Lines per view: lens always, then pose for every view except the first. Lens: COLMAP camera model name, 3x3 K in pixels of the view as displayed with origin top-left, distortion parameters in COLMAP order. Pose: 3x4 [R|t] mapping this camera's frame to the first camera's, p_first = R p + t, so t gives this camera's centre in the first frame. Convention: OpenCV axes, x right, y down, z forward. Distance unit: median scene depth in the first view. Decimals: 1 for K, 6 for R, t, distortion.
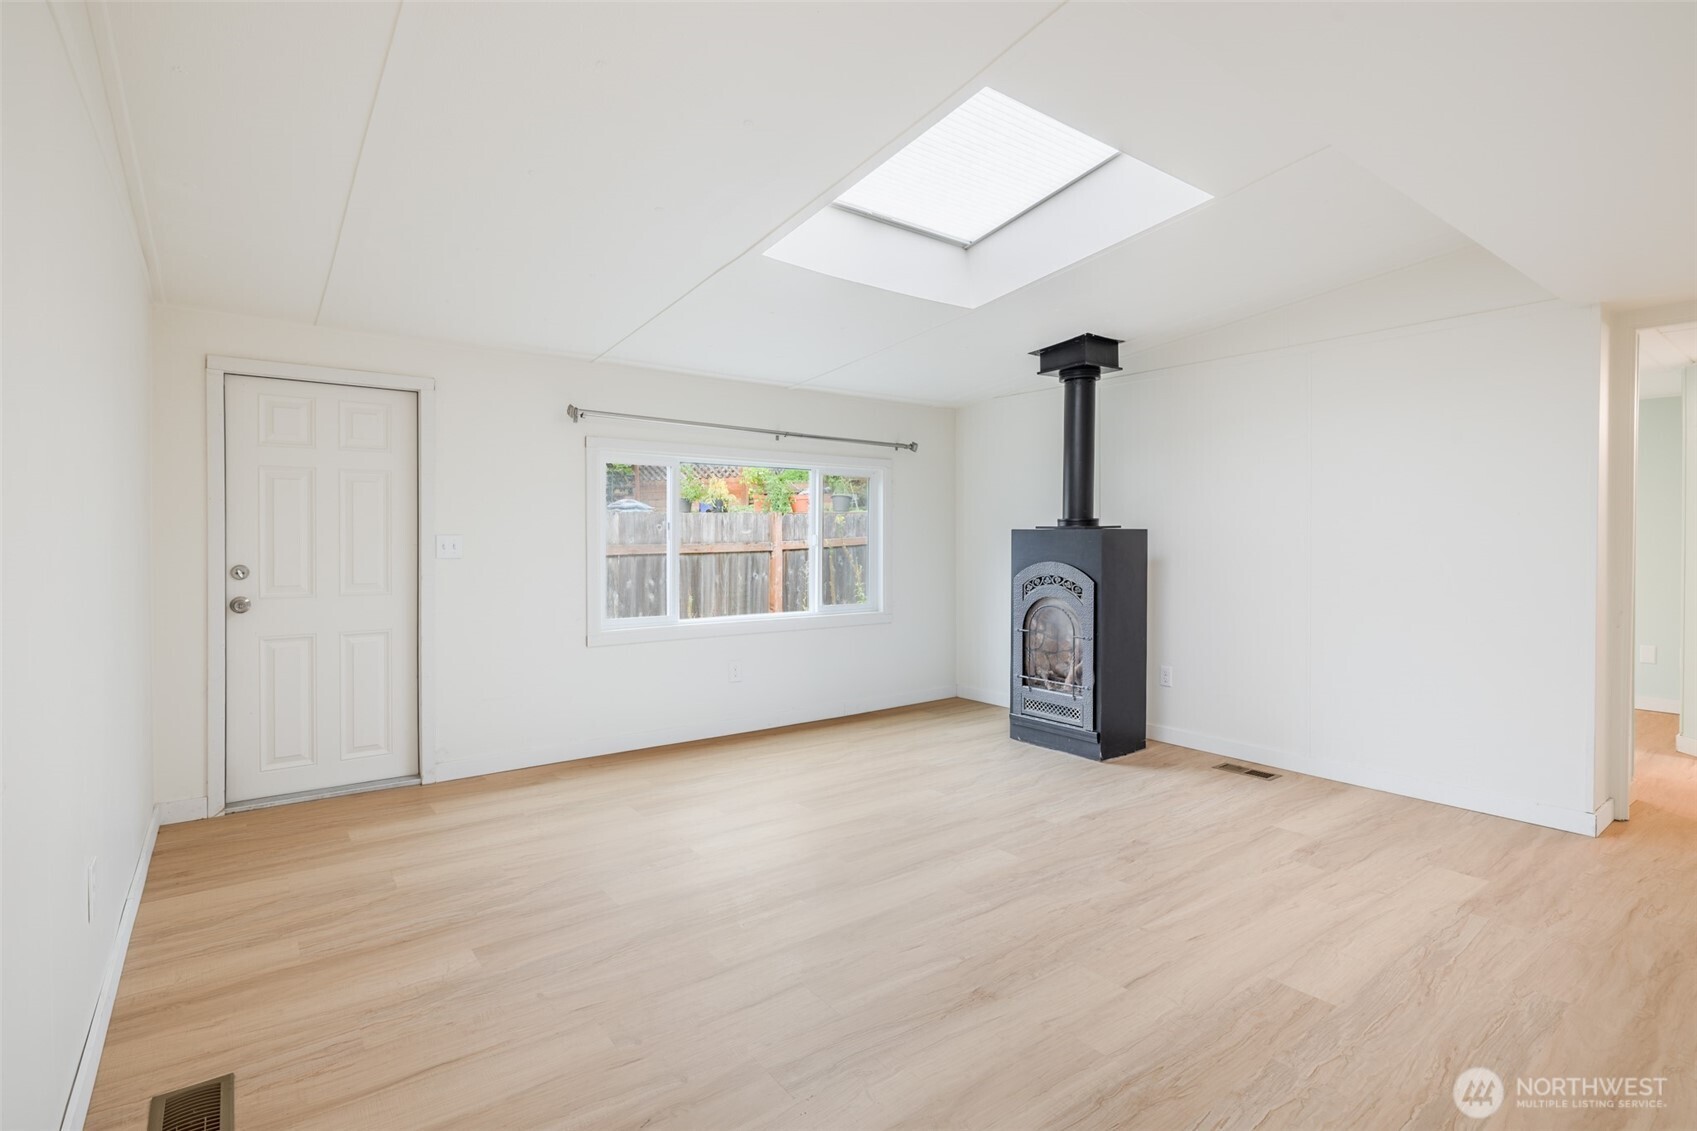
lens RADIAL K [[821.9, 0, 846.2], [0, 821.9, 528.8], [0, 0, 1]] dist [-0.008168, 0.000227]
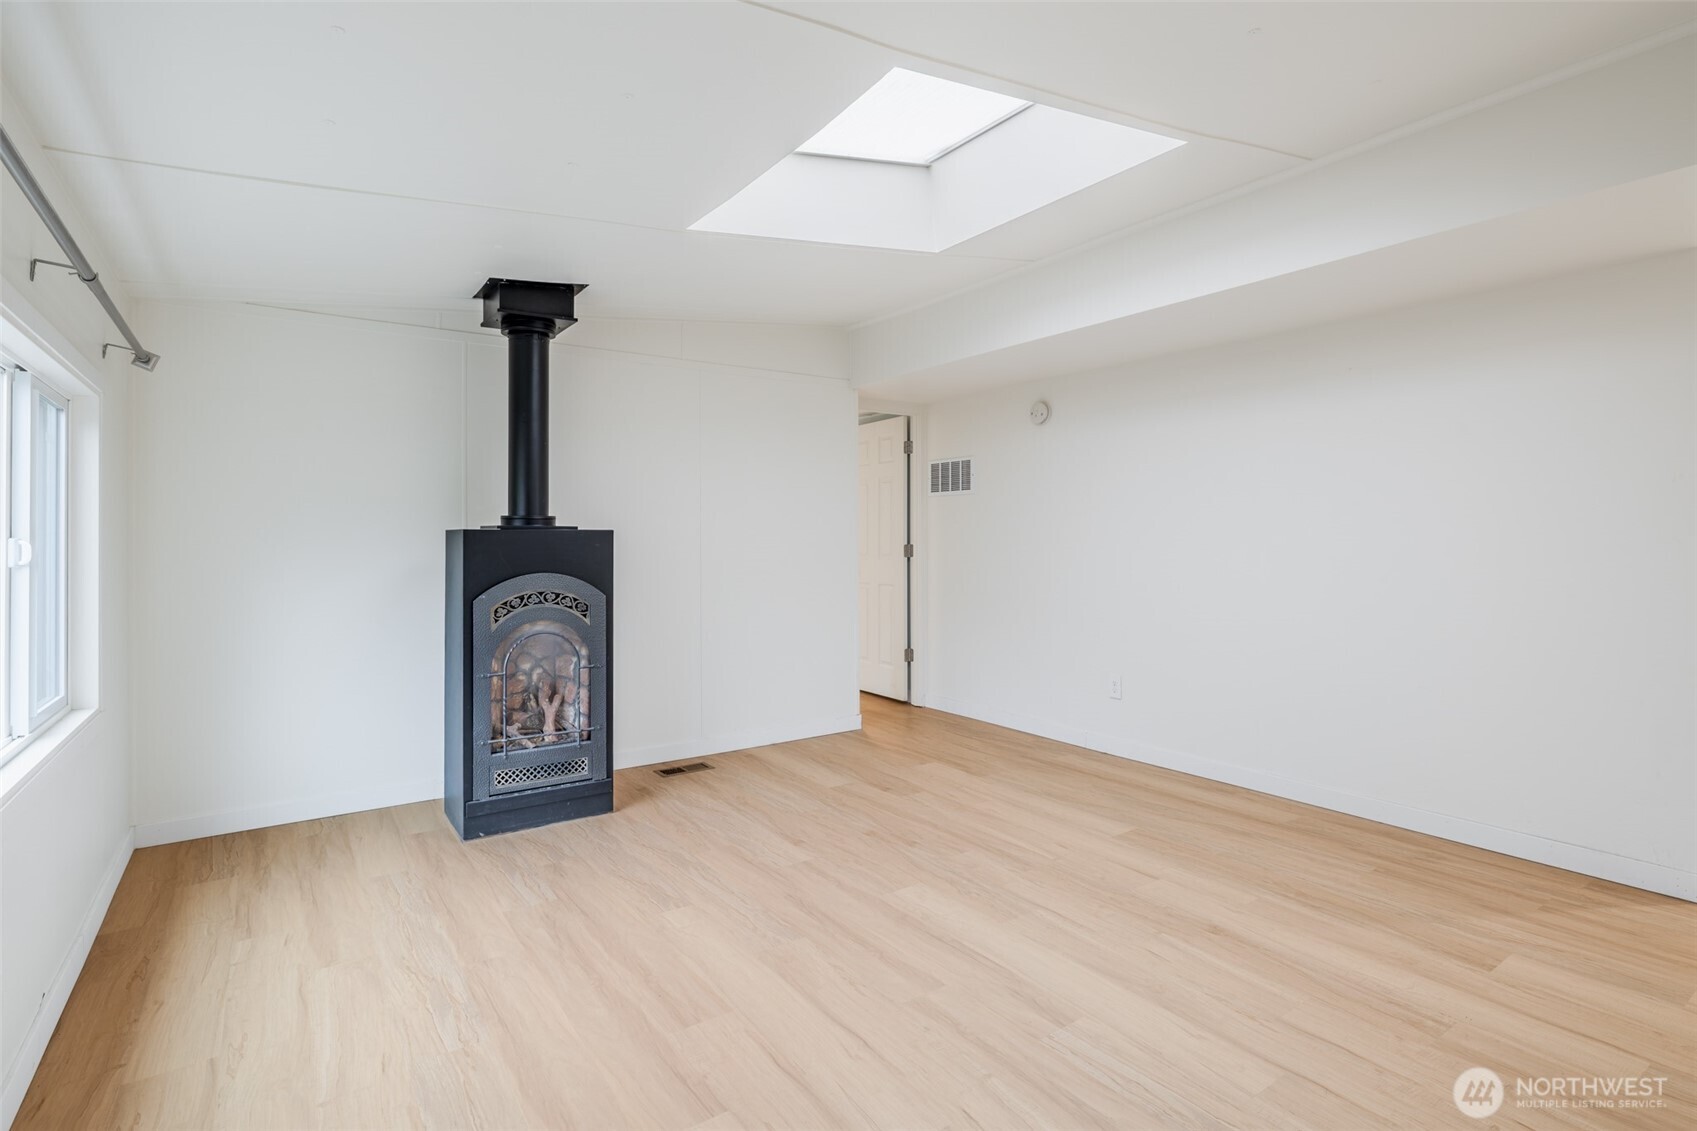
lens RADIAL K [[821.9, 0, 846.2], [0, 821.9, 528.8], [0, 0, 1]] dist [-0.008168, 0.000227]
pose [[0.040785, 0.010203, 0.999116, -0.603253], [-0.005241, 0.999936, -0.009997, 0.007536], [-0.999154, -0.004828, 0.040836, 0.872255]]
